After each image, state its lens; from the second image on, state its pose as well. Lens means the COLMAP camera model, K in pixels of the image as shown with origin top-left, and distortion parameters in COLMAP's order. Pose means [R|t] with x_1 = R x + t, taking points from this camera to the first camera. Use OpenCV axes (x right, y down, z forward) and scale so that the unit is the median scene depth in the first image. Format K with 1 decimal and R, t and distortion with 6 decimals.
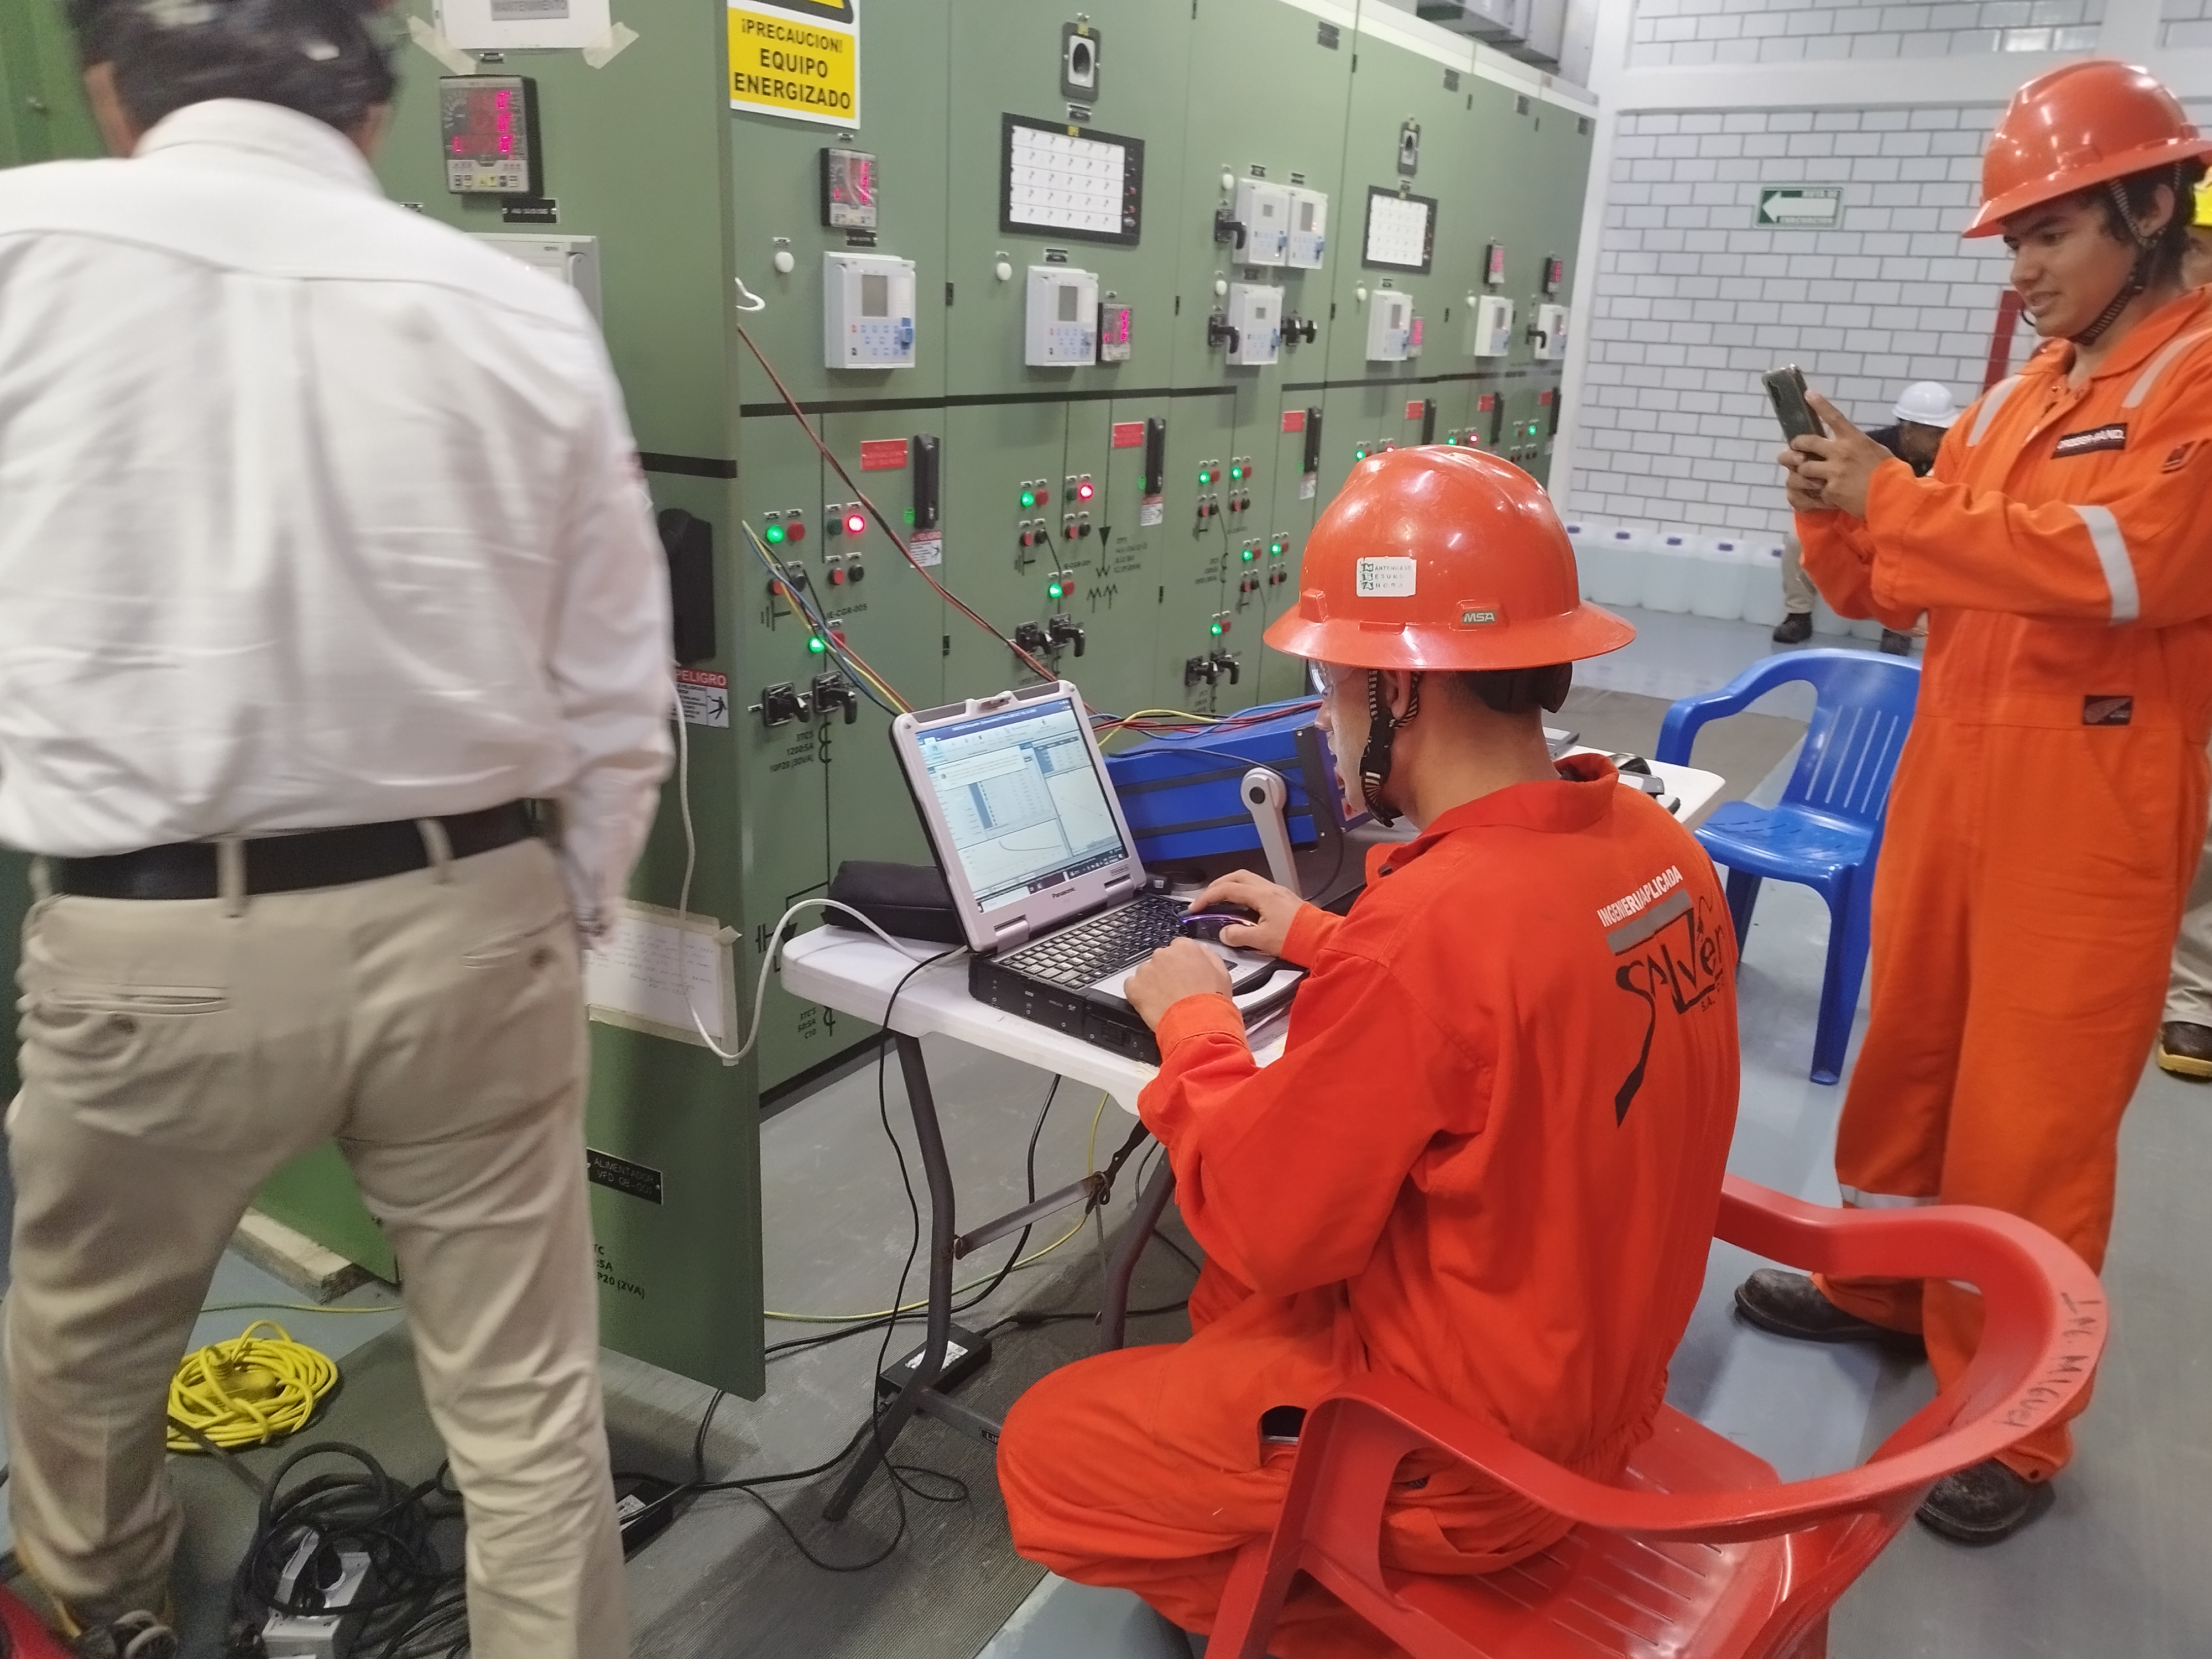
lens RADIAL K [[1589.6, 0, 1098.0], [0, 1589.6, 828.1], [0, 0, 1]] dist [0.007502, -0.011022]
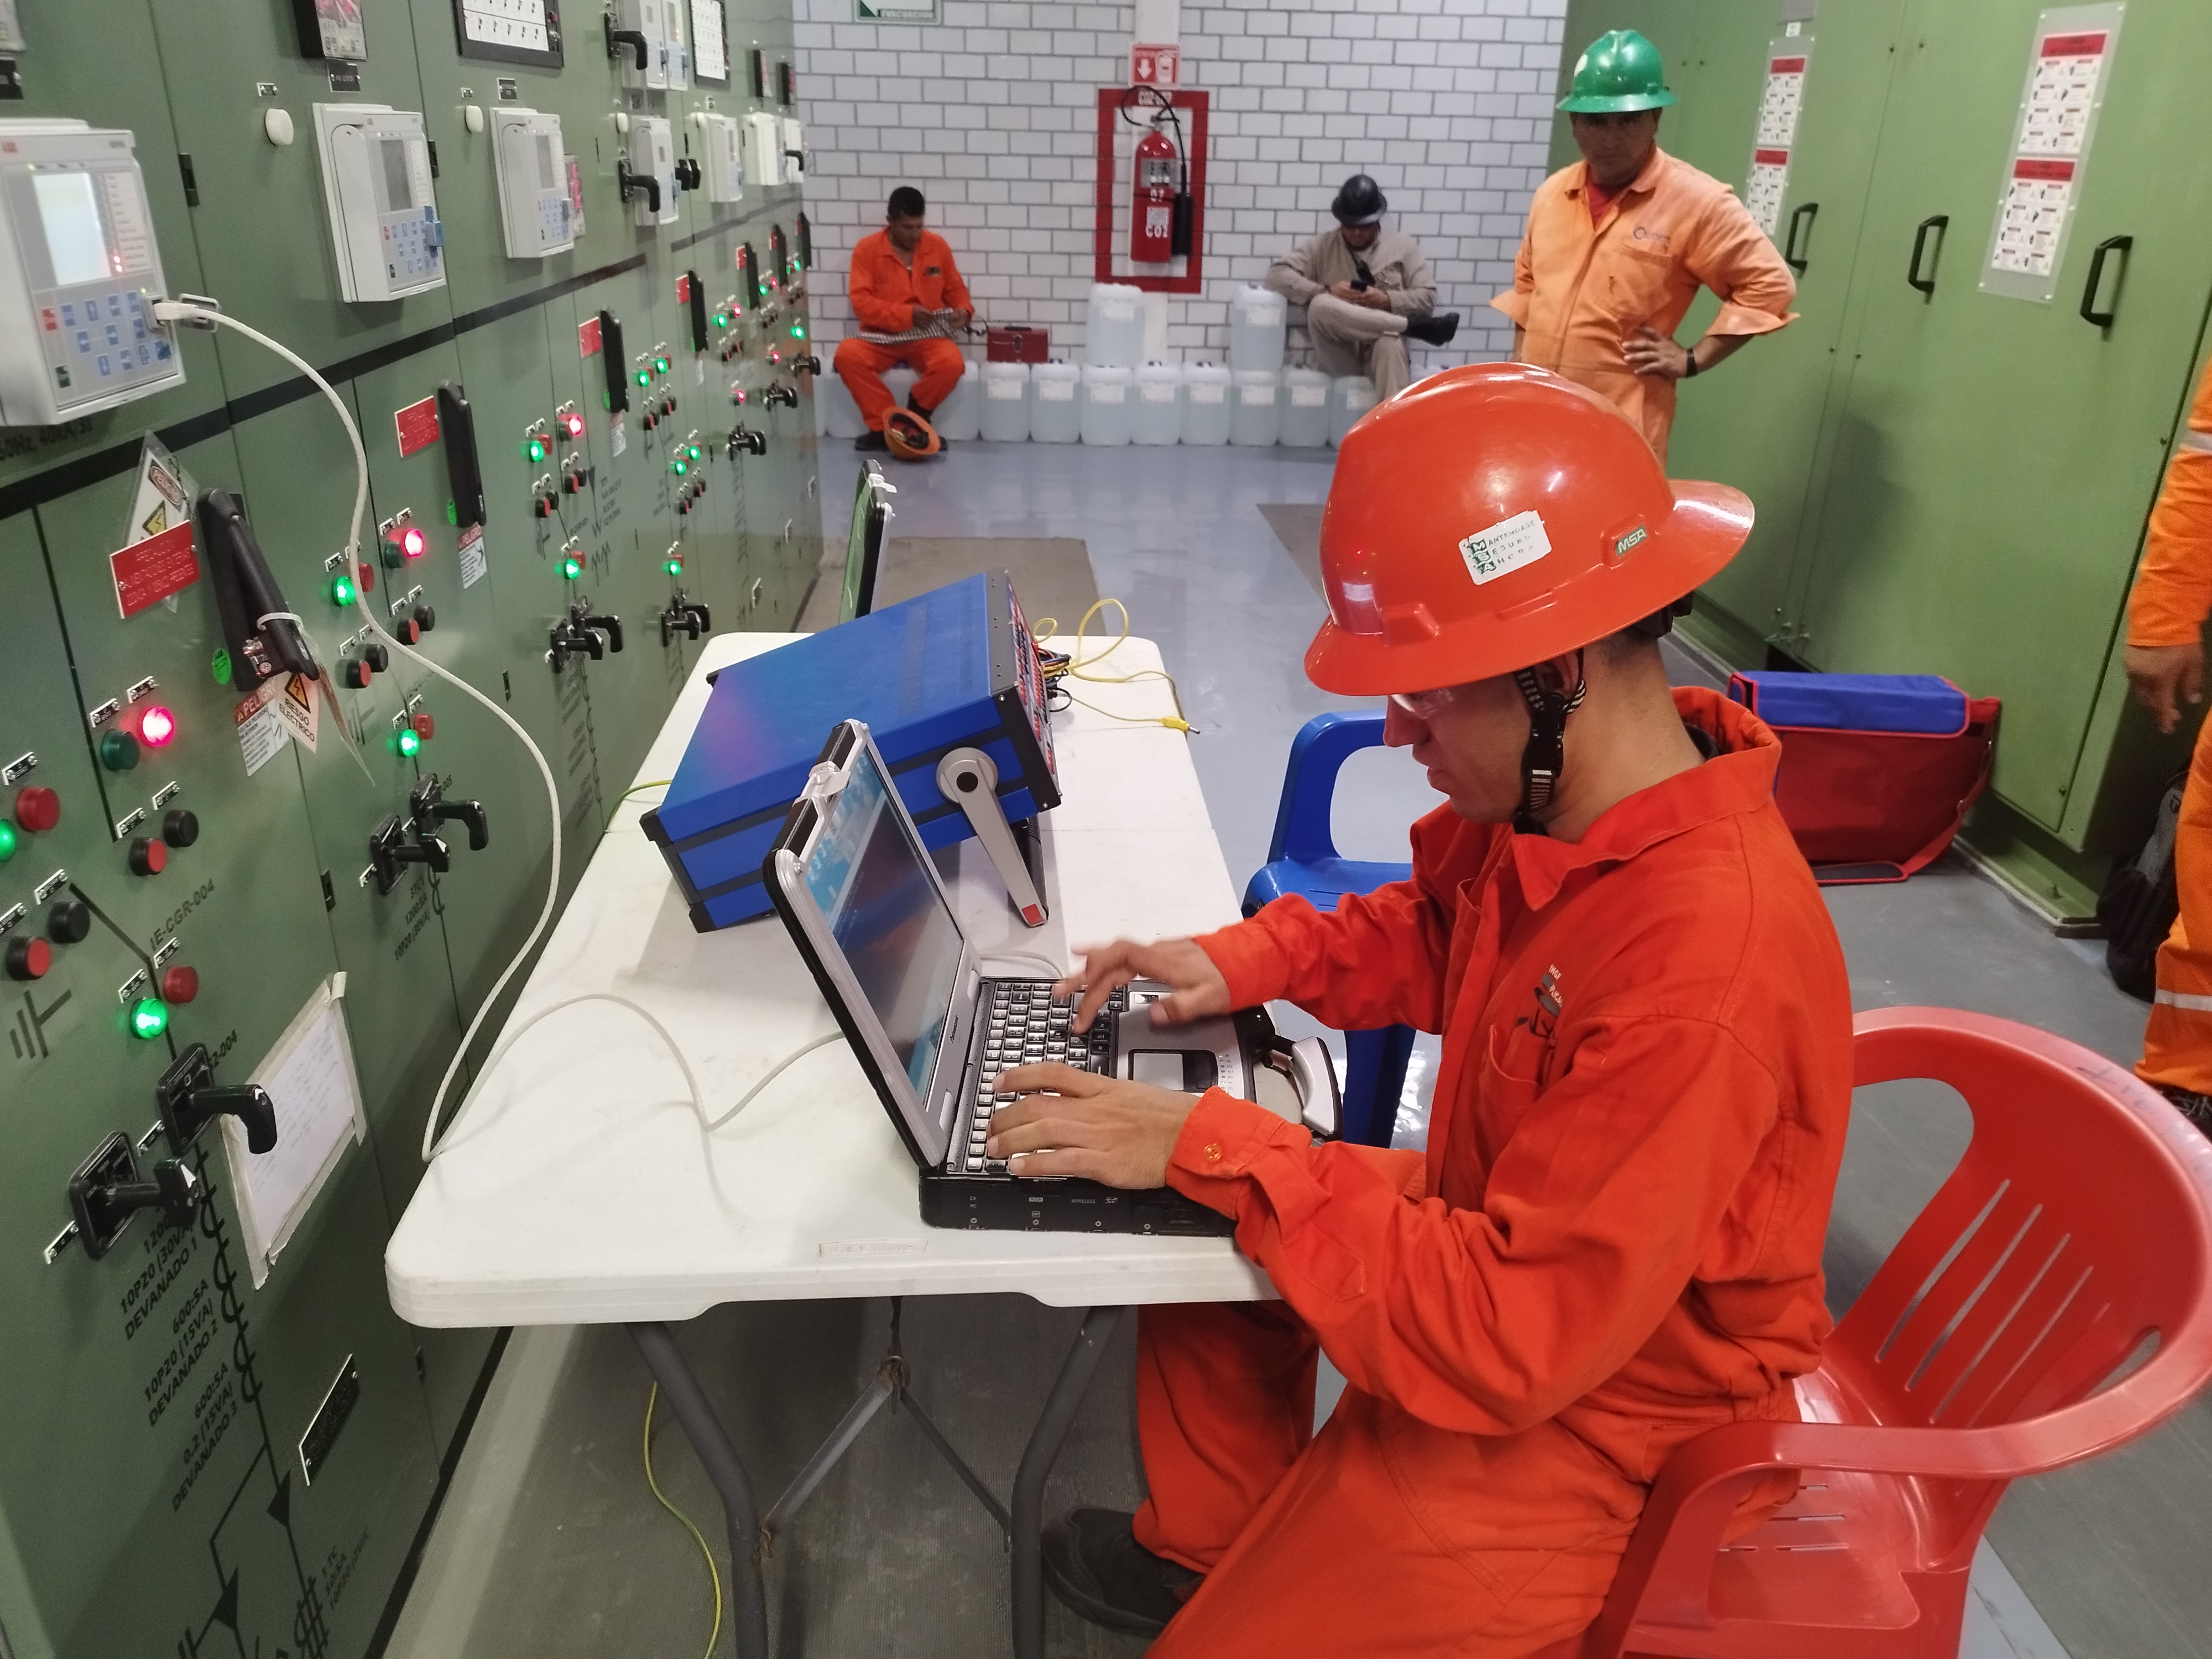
lens RADIAL K [[1590.1, 0, 1109.1], [0, 1590.1, 837.2], [0, 0, 1]] dist [0.007661, -0.031427]
pose [[0.803047, -0.264337, 0.534080, -0.254555], [0.197697, 0.963653, 0.179691, -0.117299], [-0.562167, -0.038714, 0.826117, 0.268731]]
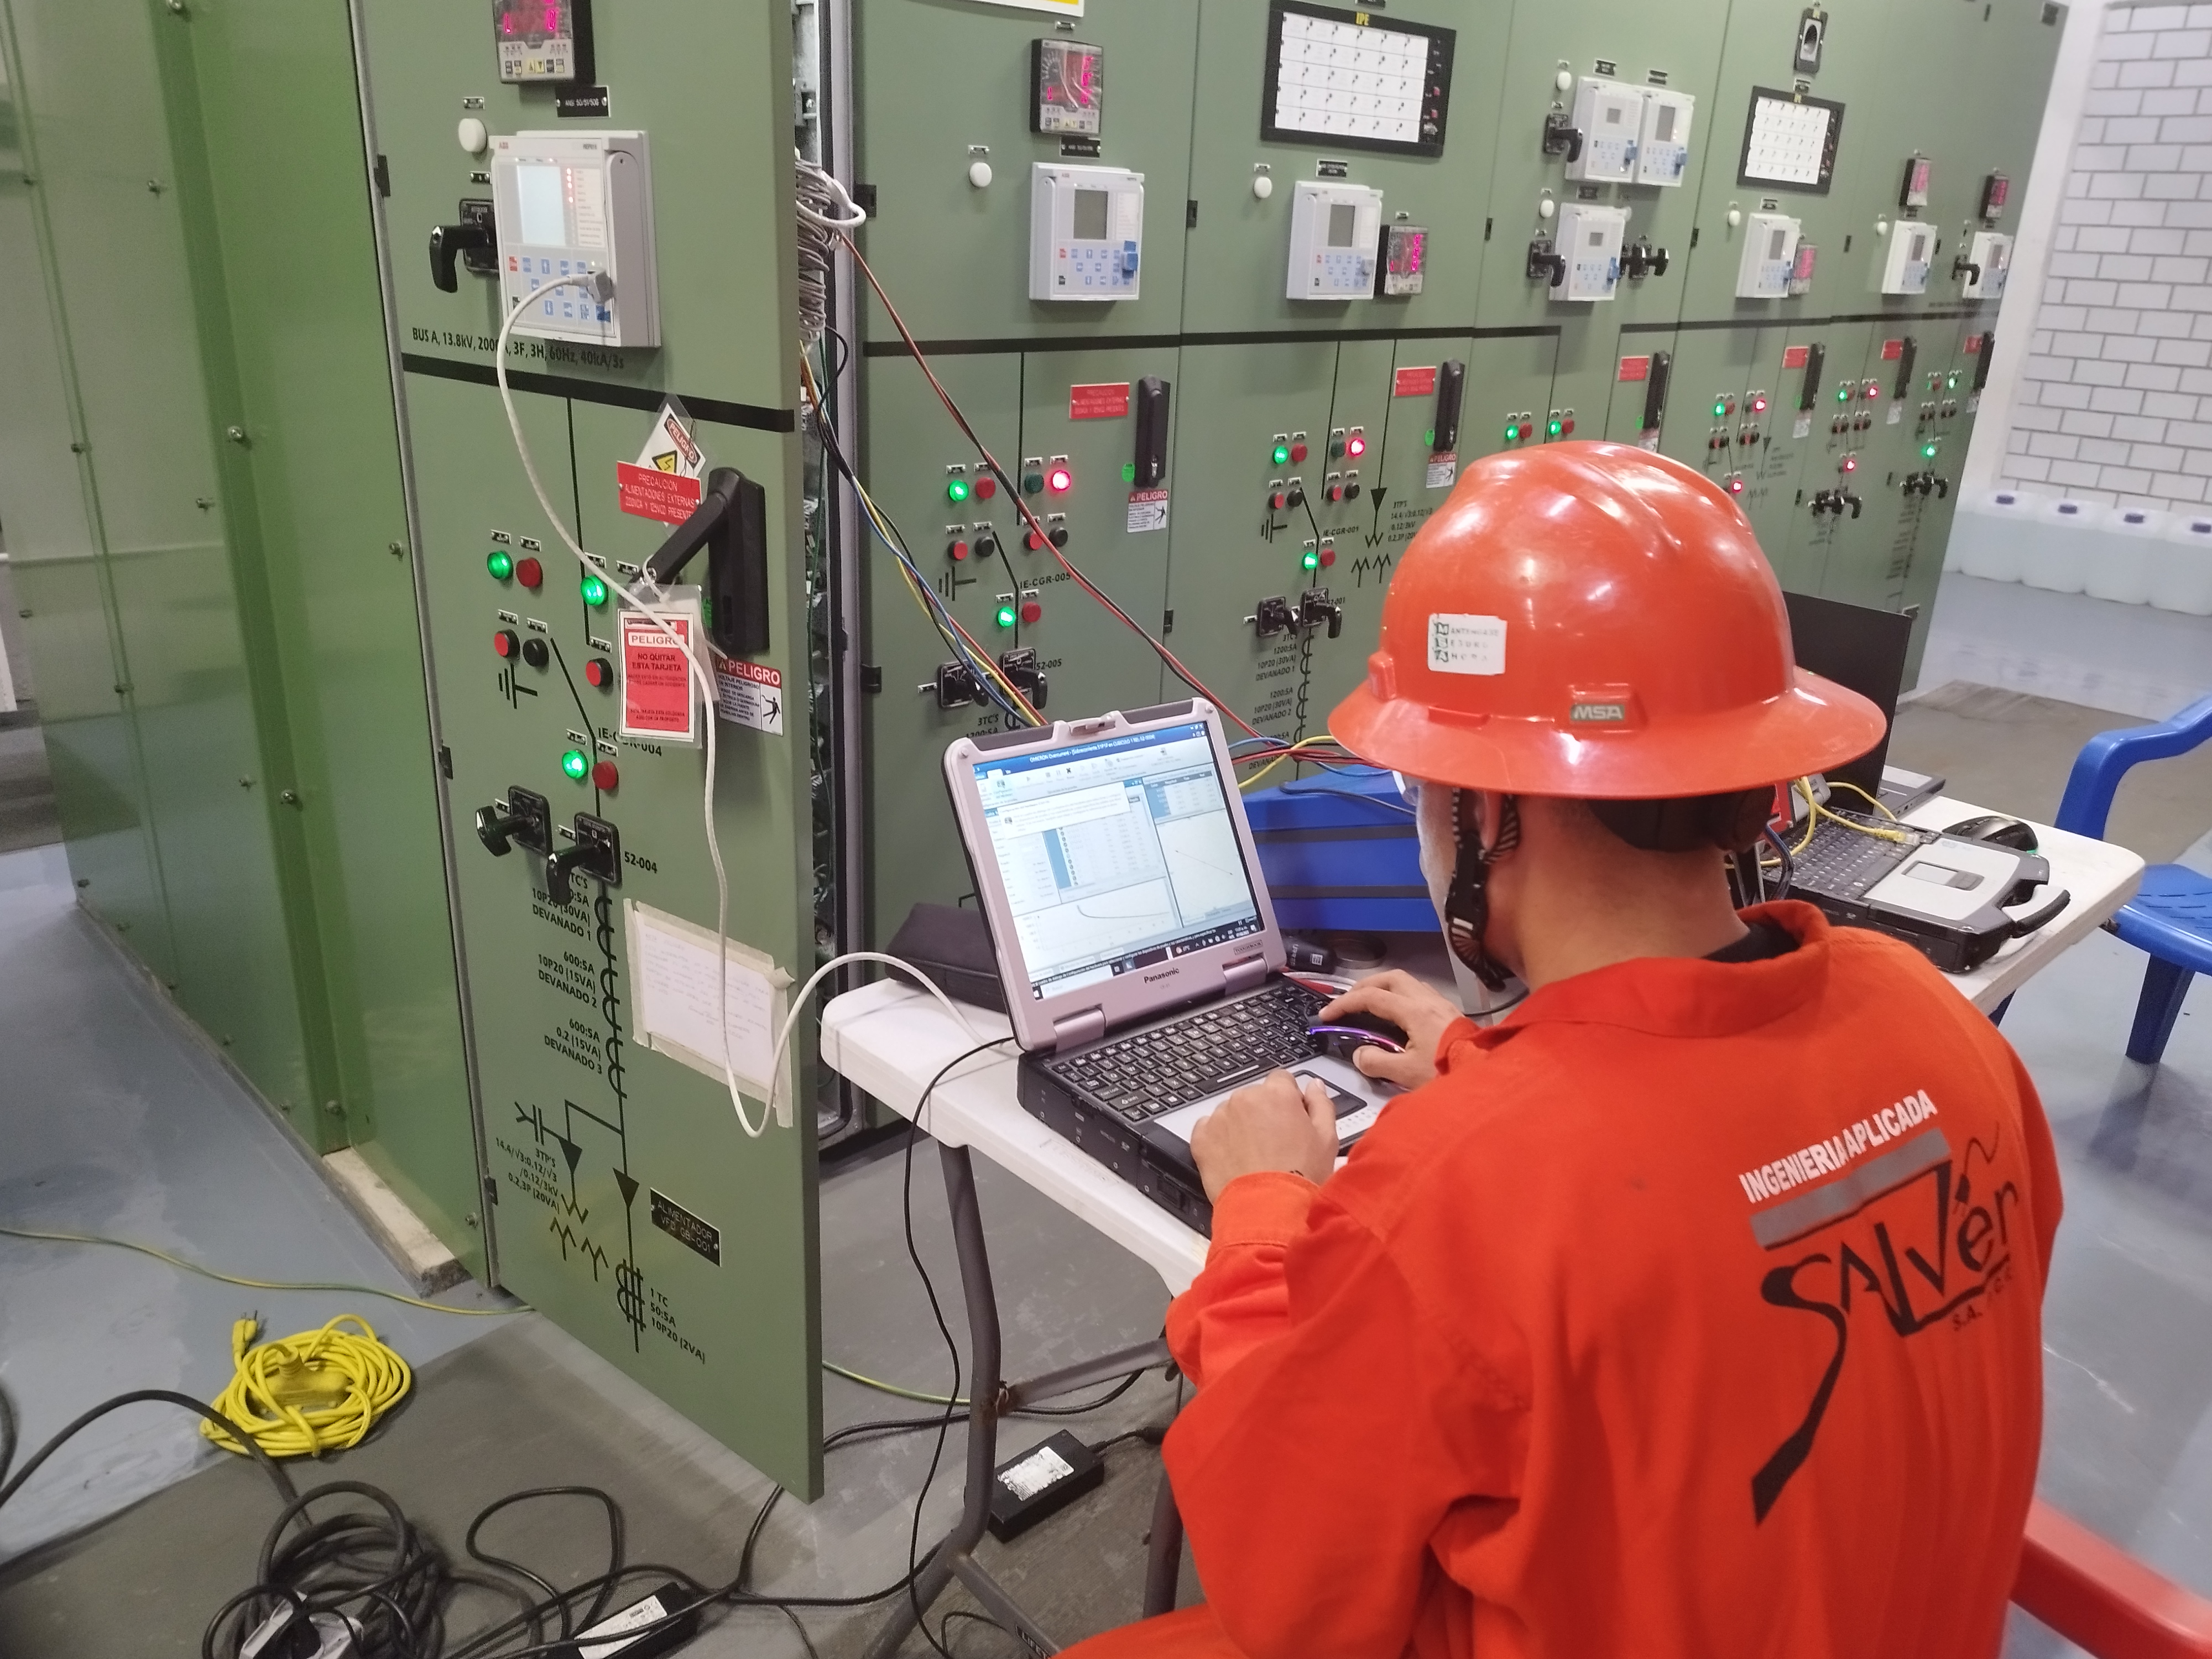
lens RADIAL K [[1596.6, 0, 1095.0], [0, 1596.6, 814.7], [0, 0, 1]] dist [0.004291, -0.007410]
pose [[0.972569, 0.078183, -0.219084, 0.061320], [-0.072212, 0.996770, 0.035142, -0.034639], [0.221124, -0.018358, 0.975073, 0.126338]]
